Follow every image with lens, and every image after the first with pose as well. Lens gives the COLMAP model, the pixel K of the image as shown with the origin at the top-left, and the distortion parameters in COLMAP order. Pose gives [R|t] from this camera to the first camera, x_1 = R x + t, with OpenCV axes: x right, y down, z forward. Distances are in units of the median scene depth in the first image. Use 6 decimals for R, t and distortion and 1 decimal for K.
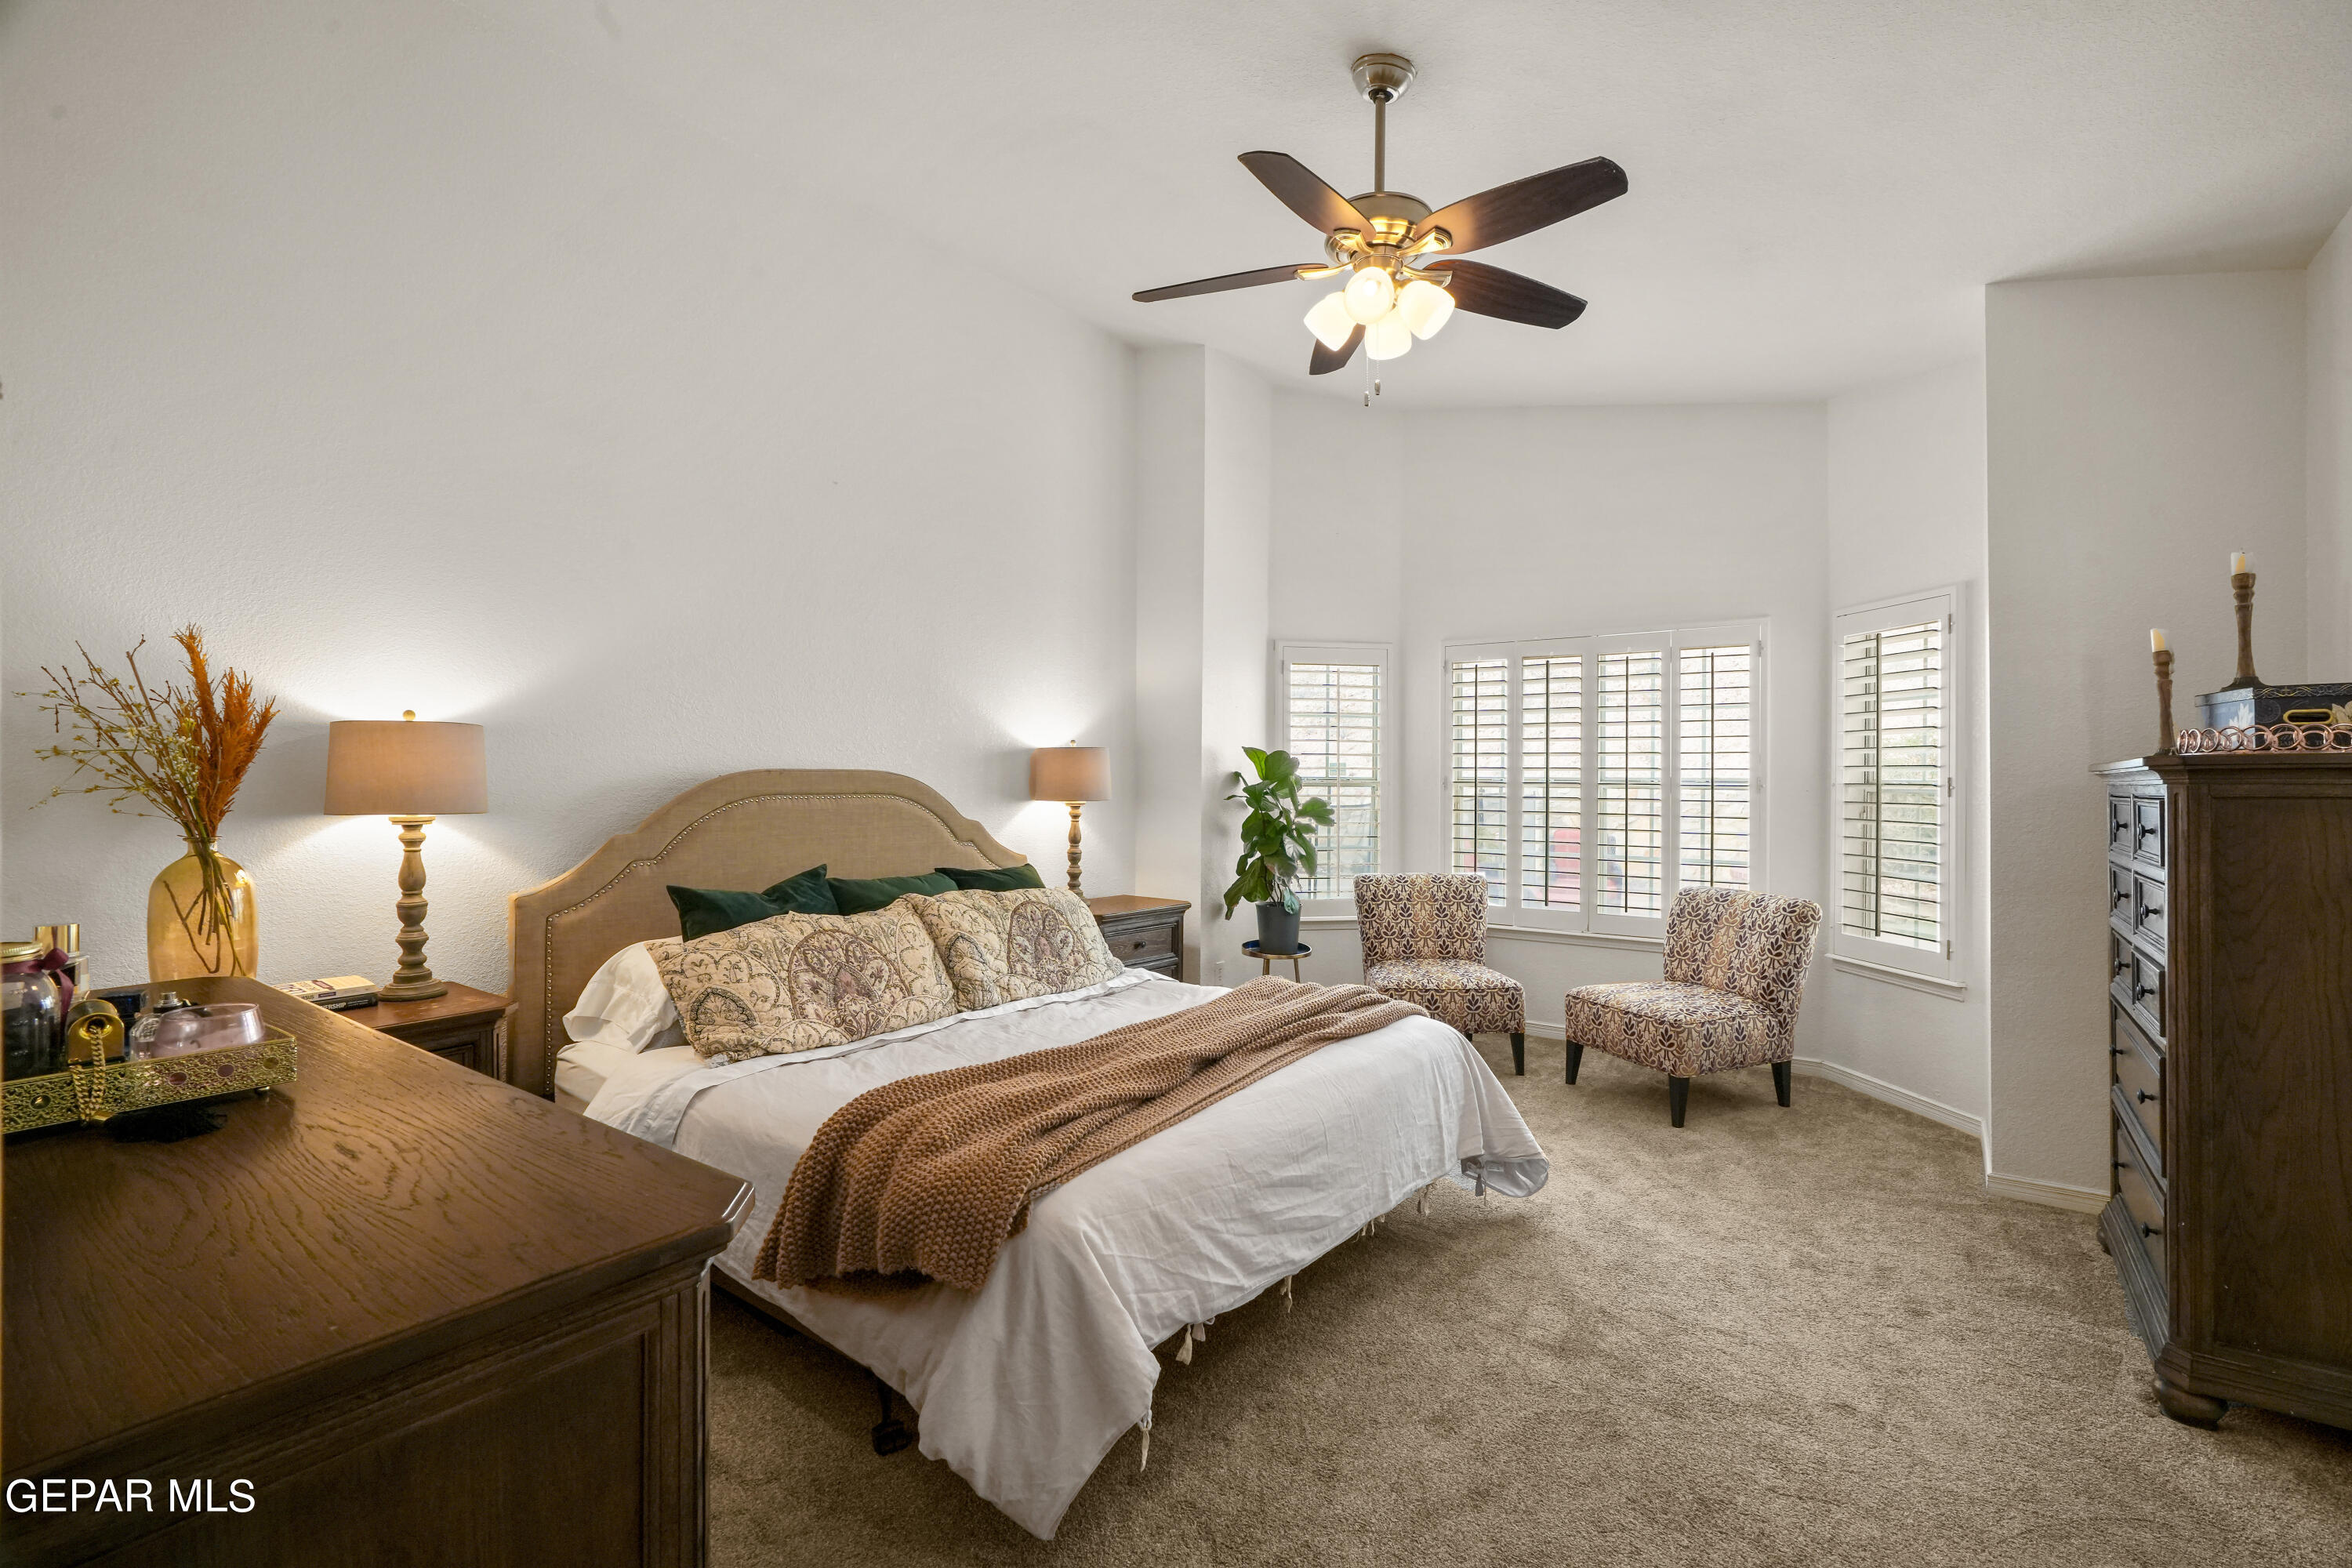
lens RADIAL K [[1084.1, 0, 1194.3], [0, 1084.1, 747.9], [0, 0, 1]] dist [-0.001601, 0.000798]
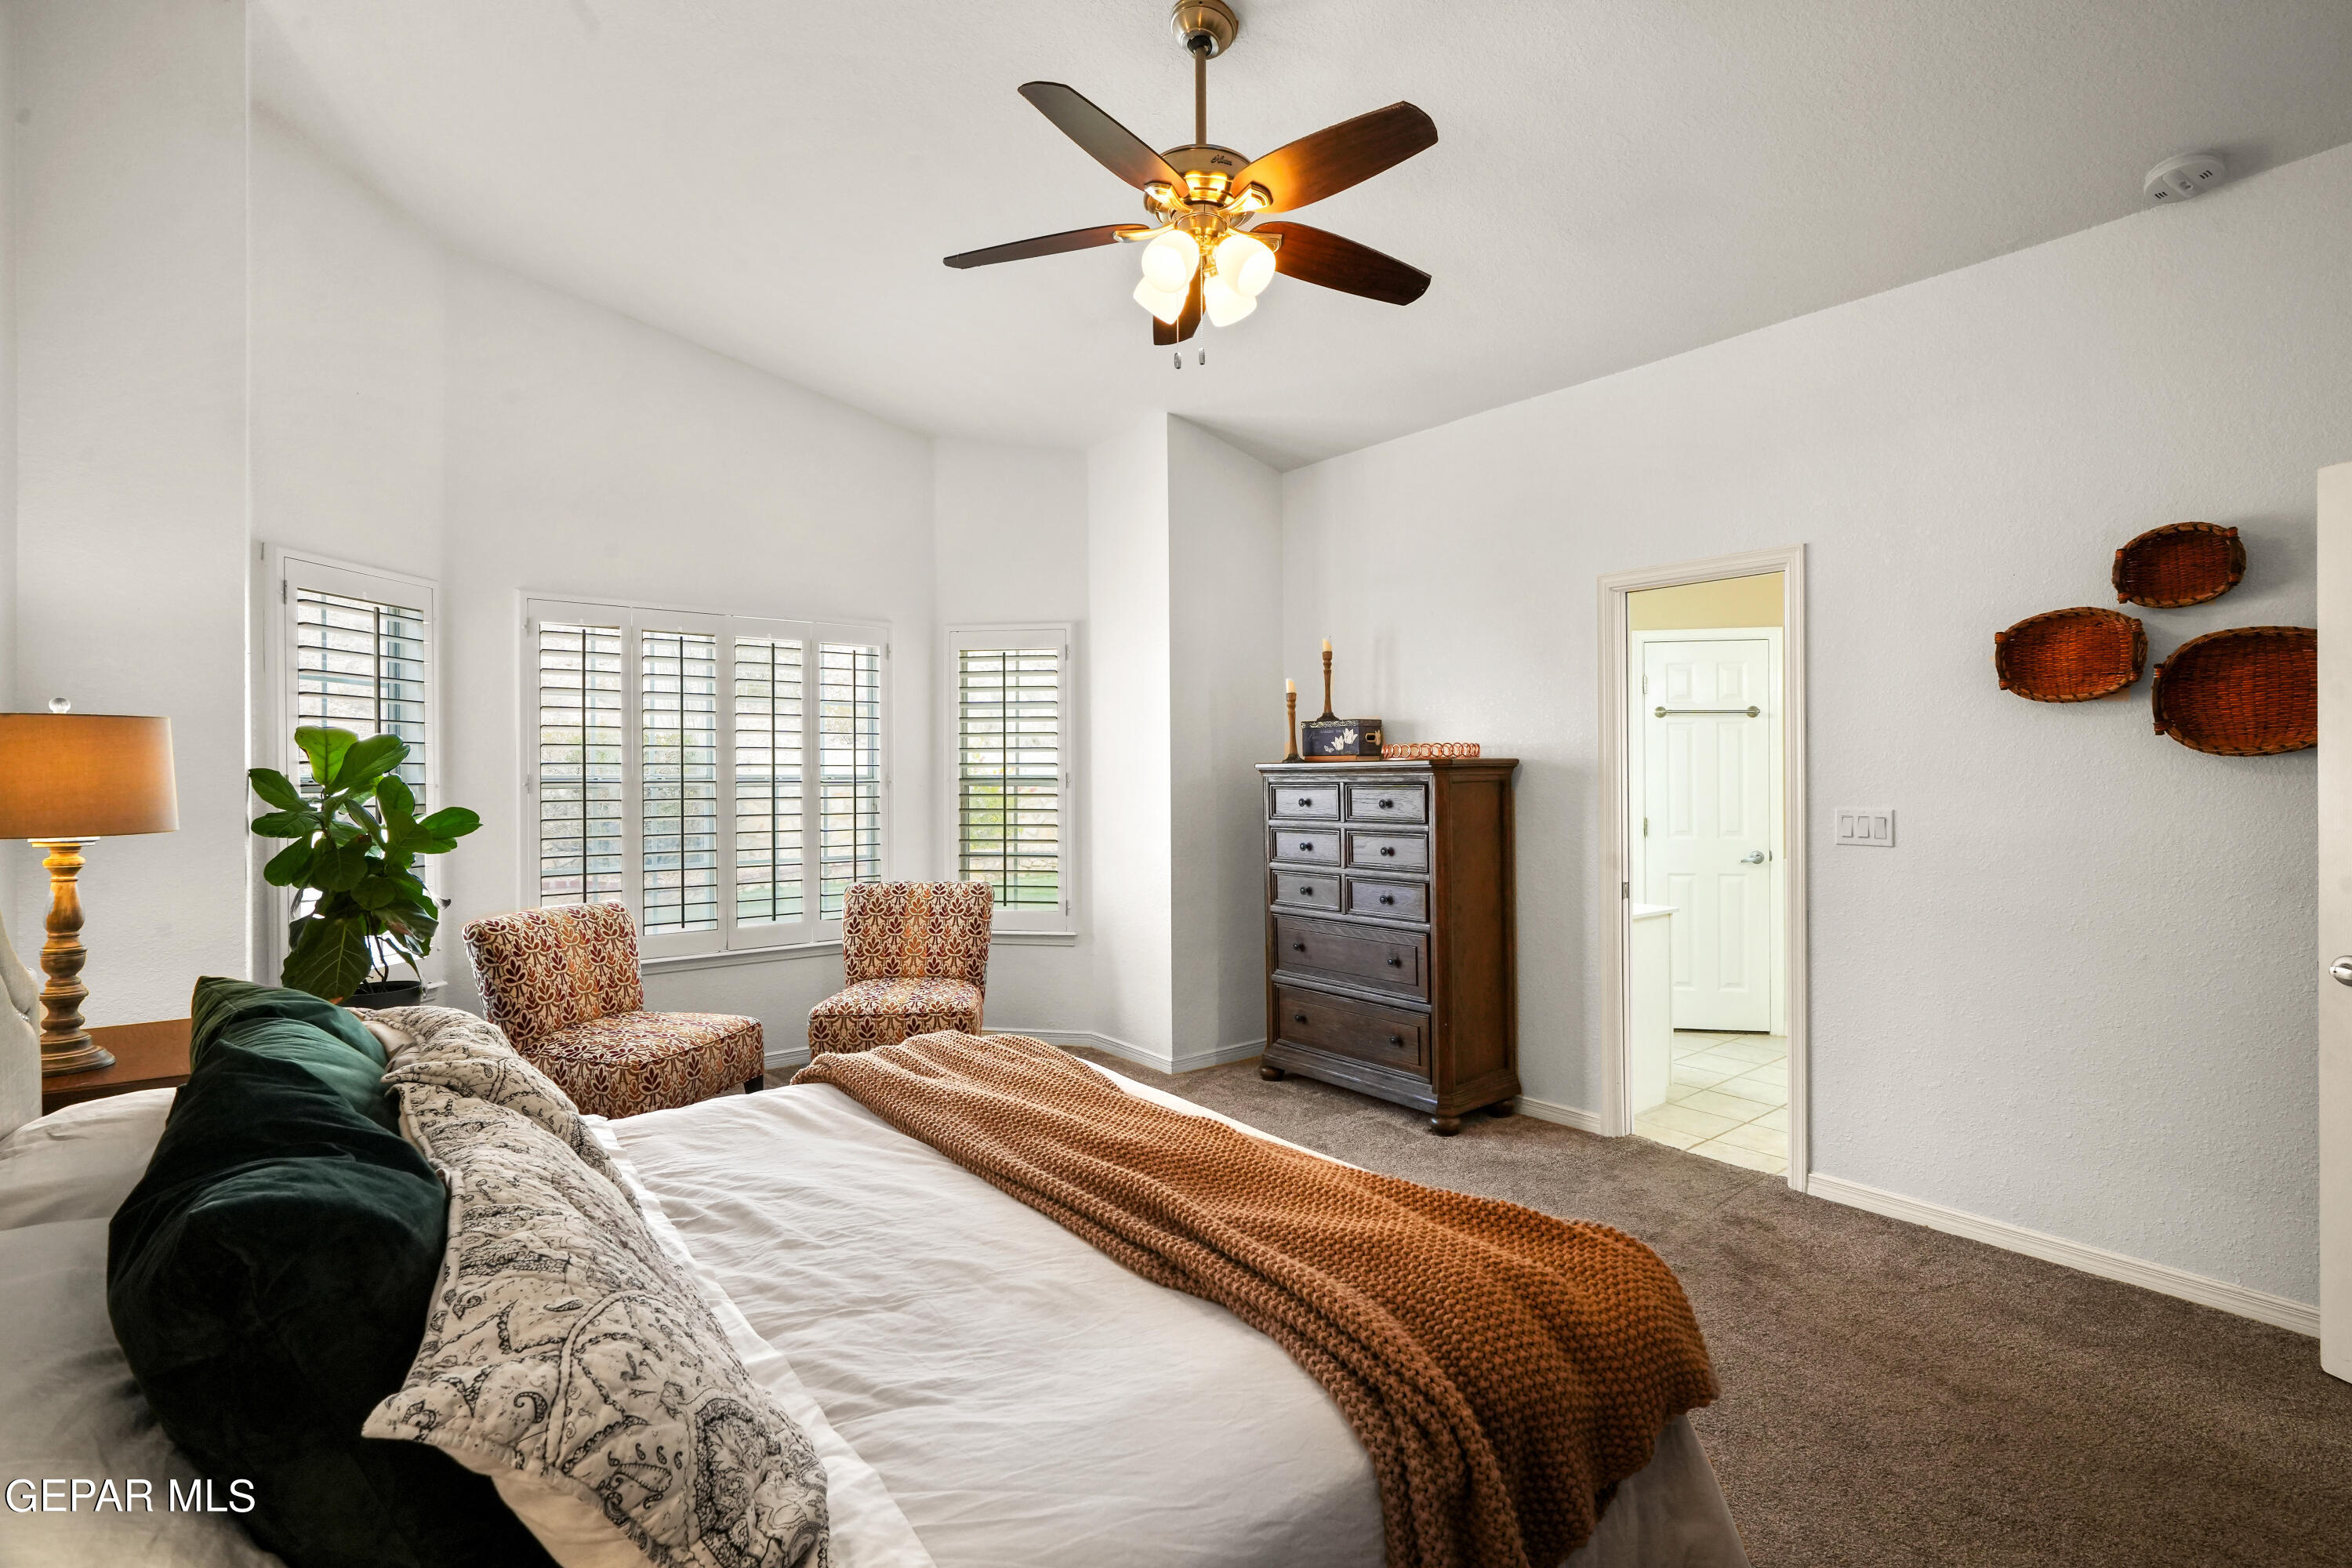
lens RADIAL K [[1084.1, 0, 1194.3], [0, 1084.1, 747.9], [0, 0, 1]] dist [-0.001601, 0.000798]
pose [[0.269593, 0.014940, 0.962858, -0.432661], [-0.021340, 0.999727, -0.009537, 0.006370], [-0.962738, -0.017976, 0.269838, 0.446166]]
